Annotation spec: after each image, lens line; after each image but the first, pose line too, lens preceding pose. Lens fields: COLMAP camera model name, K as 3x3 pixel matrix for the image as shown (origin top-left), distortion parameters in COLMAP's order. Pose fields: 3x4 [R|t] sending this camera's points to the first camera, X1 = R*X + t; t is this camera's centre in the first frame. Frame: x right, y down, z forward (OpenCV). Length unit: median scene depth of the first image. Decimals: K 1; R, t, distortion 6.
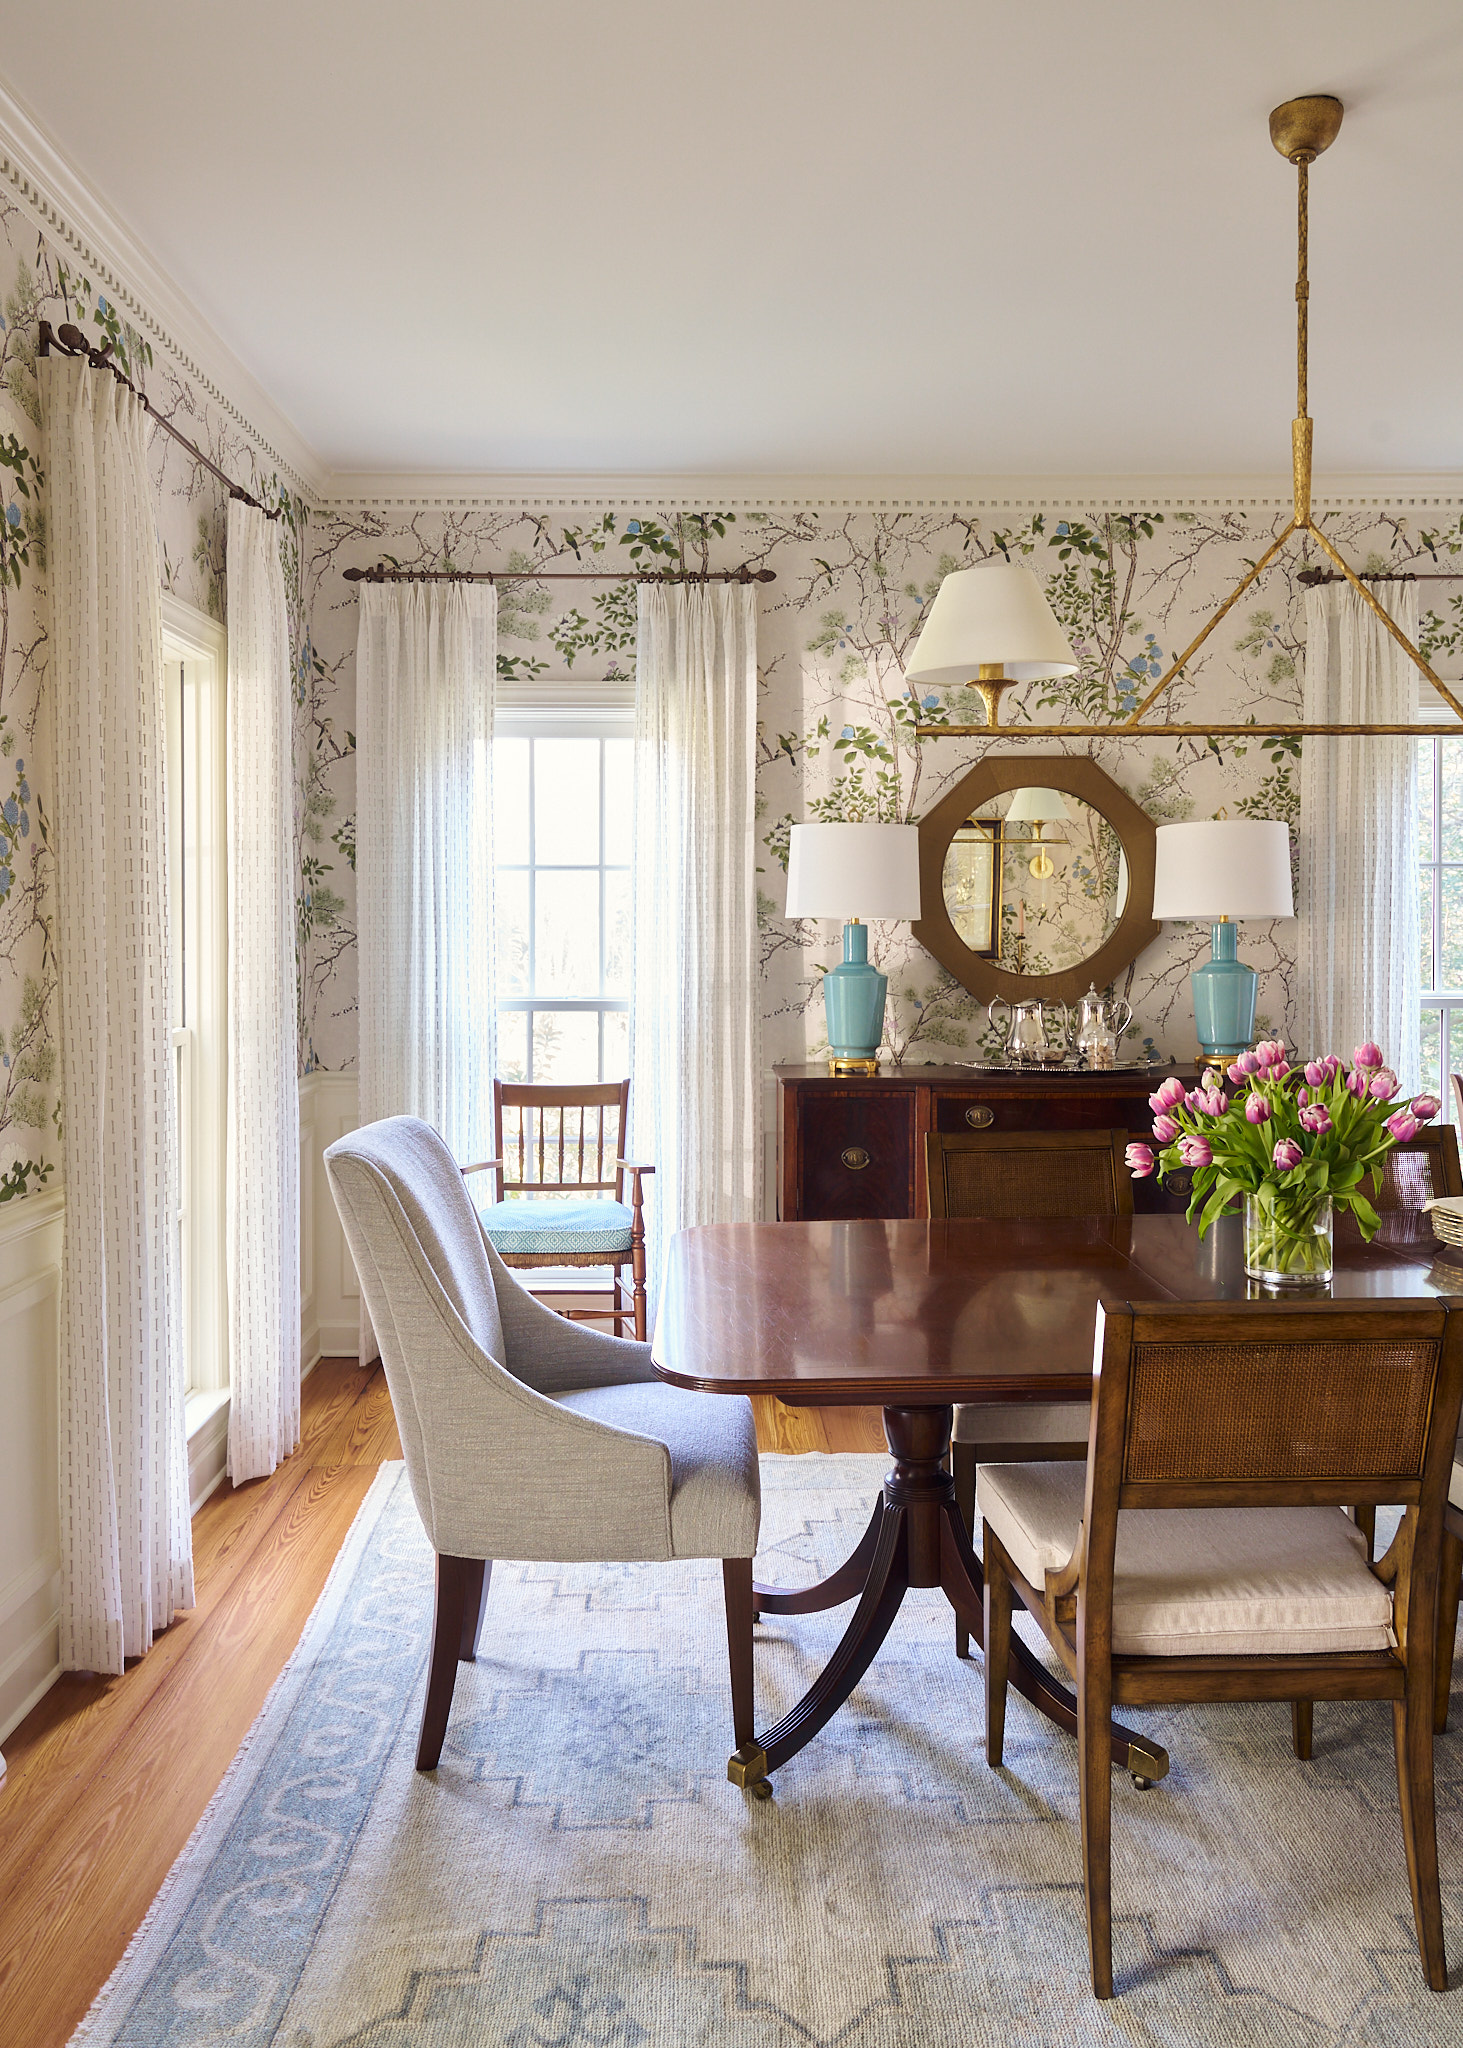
lens RADIAL K [[1548.8, 0, 729.6], [0, 1548.8, 964.6], [0, 0, 1]] dist [-0.022995, 0.003561]
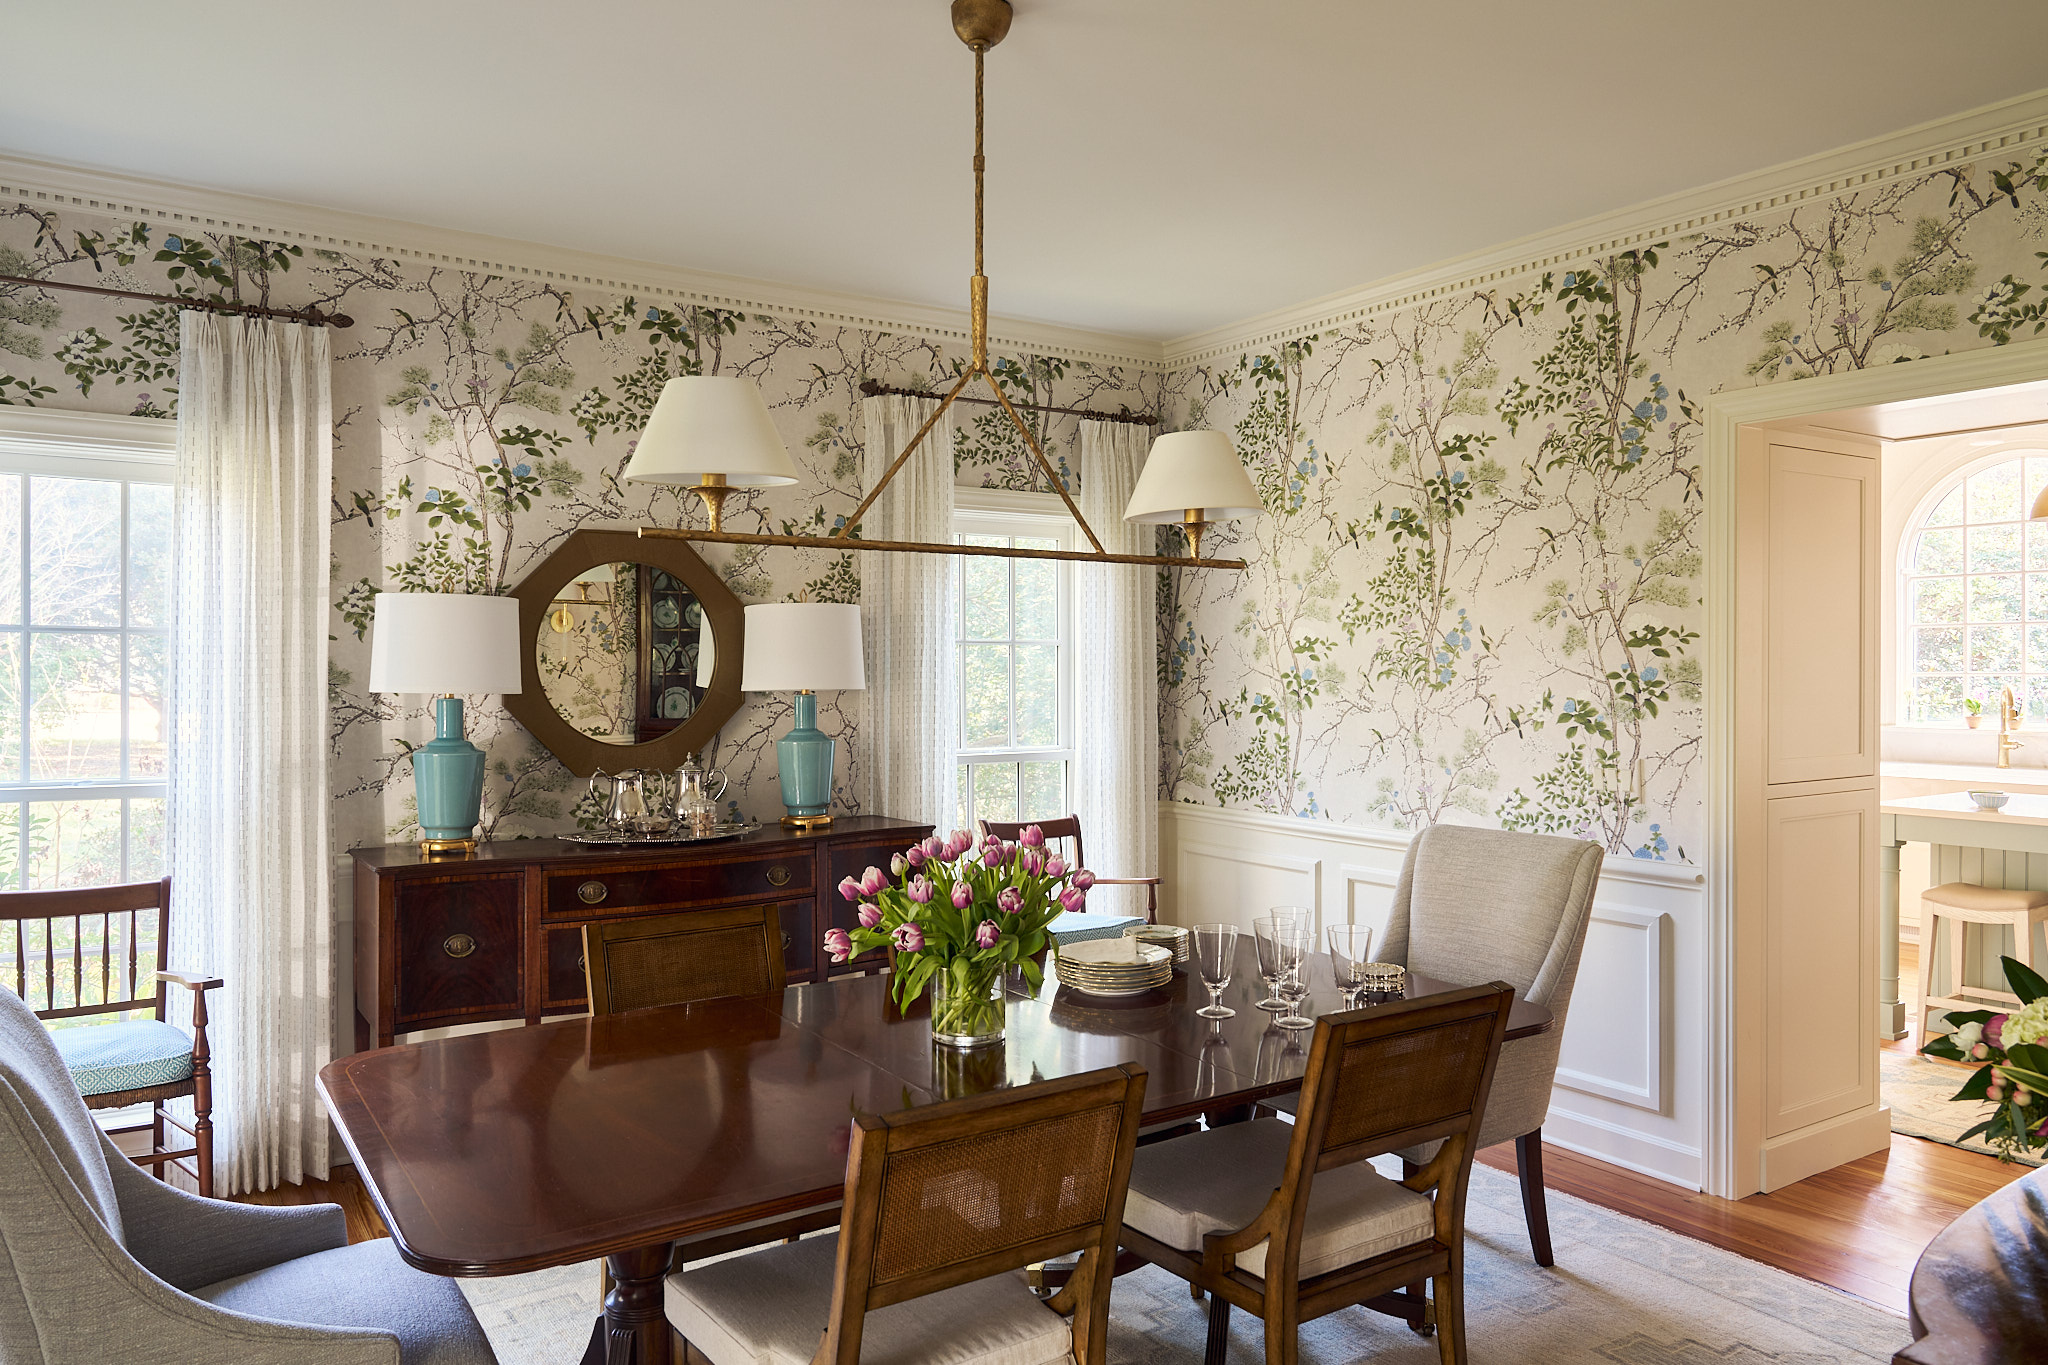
lens RADIAL K [[1420.6, 0, 1019.4], [0, 1420.6, 662.2], [0, 0, 1]] dist [-0.010733, -0.004397]
pose [[0.830780, 0.005723, 0.556572, -0.110388], [0.002795, 0.999892, -0.014453, -0.033508], [-0.556595, 0.013562, 0.830674, 0.072459]]
